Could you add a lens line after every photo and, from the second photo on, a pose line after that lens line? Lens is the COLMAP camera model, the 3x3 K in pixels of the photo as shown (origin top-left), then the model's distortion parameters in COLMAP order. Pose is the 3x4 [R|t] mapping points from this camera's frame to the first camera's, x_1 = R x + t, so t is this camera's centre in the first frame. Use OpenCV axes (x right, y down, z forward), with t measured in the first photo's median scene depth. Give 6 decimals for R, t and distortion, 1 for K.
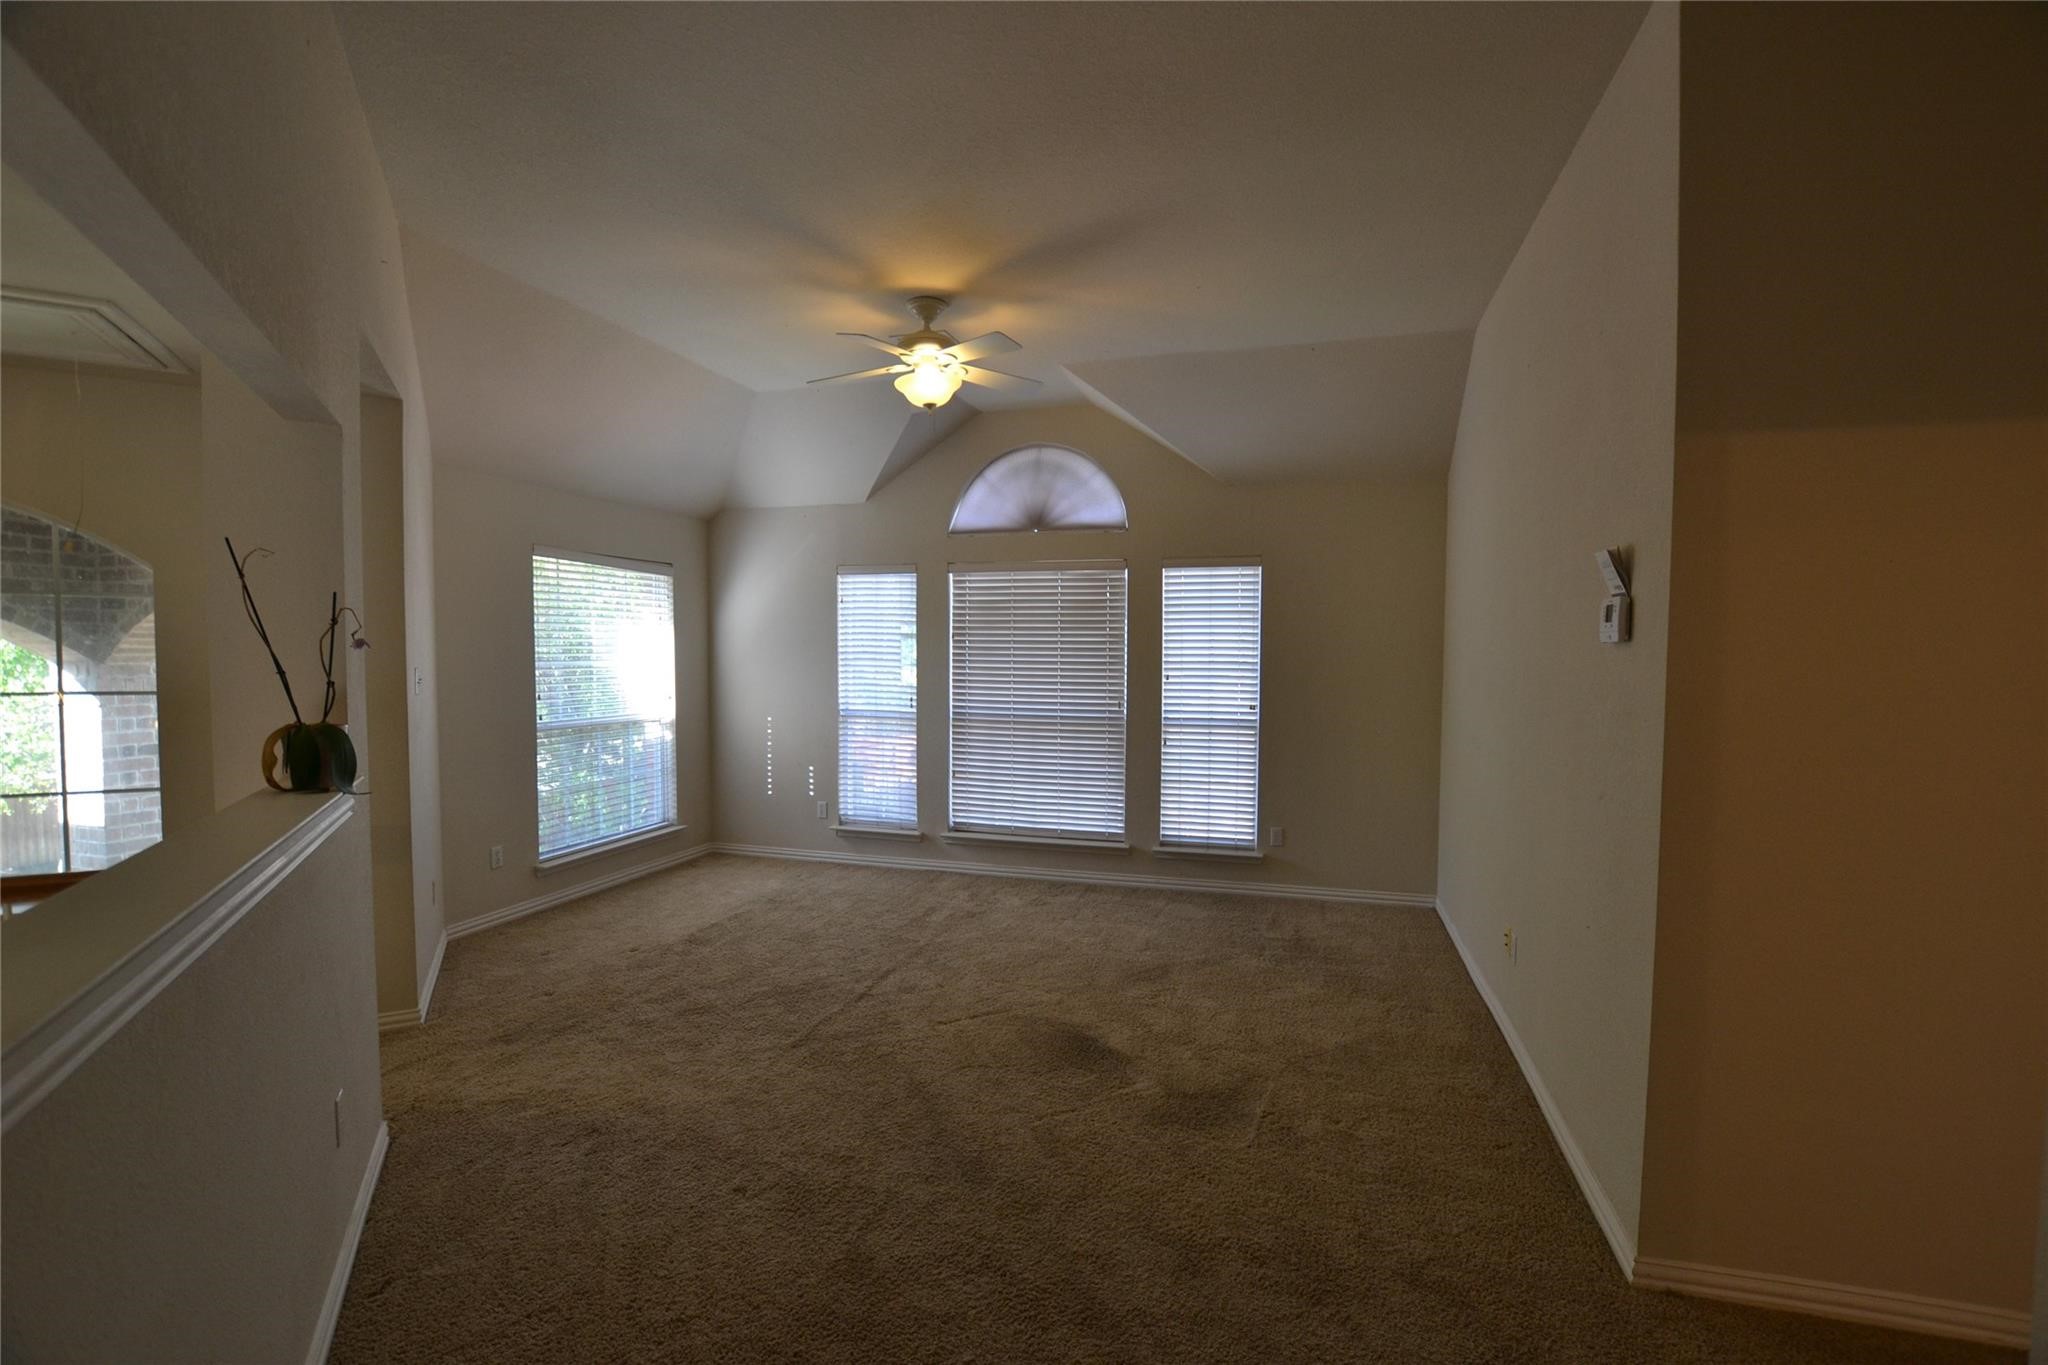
lens RADIAL K [[920.6, 0, 1023.7], [0, 920.6, 693.1], [0, 0, 1]] dist [-0.026144, 0.000085]
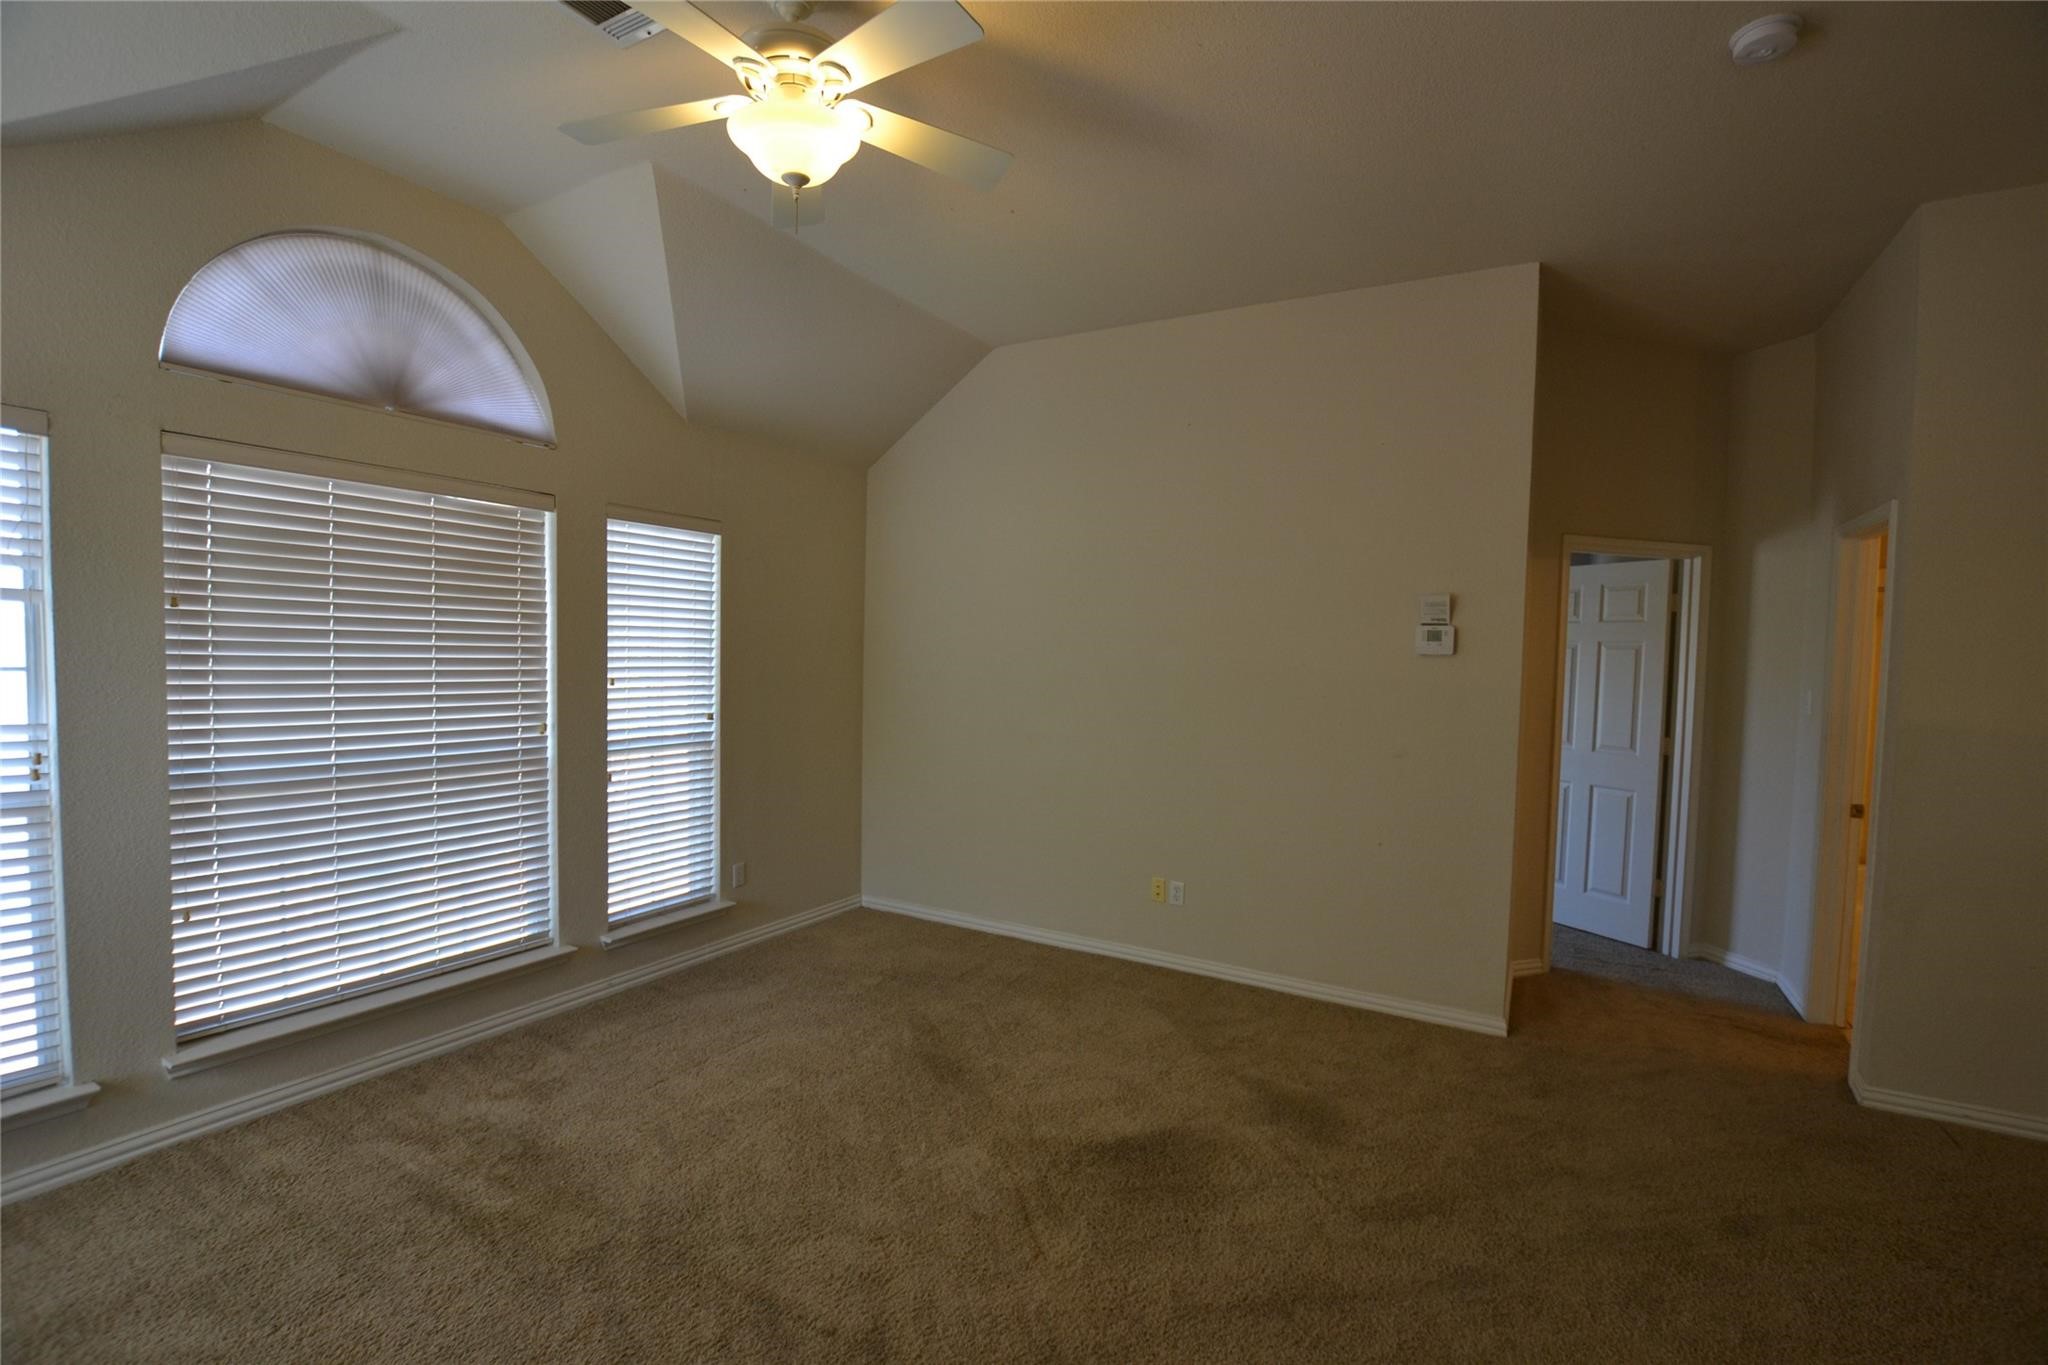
lens RADIAL K [[920.6, 0, 1023.7], [0, 920.6, 693.1], [0, 0, 1]] dist [-0.026144, 0.000085]
pose [[0.223166, -0.043513, 0.973809, -0.430359], [0.024356, 0.998940, 0.039055, -0.027388], [-0.974476, 0.015003, 0.223990, 0.555339]]
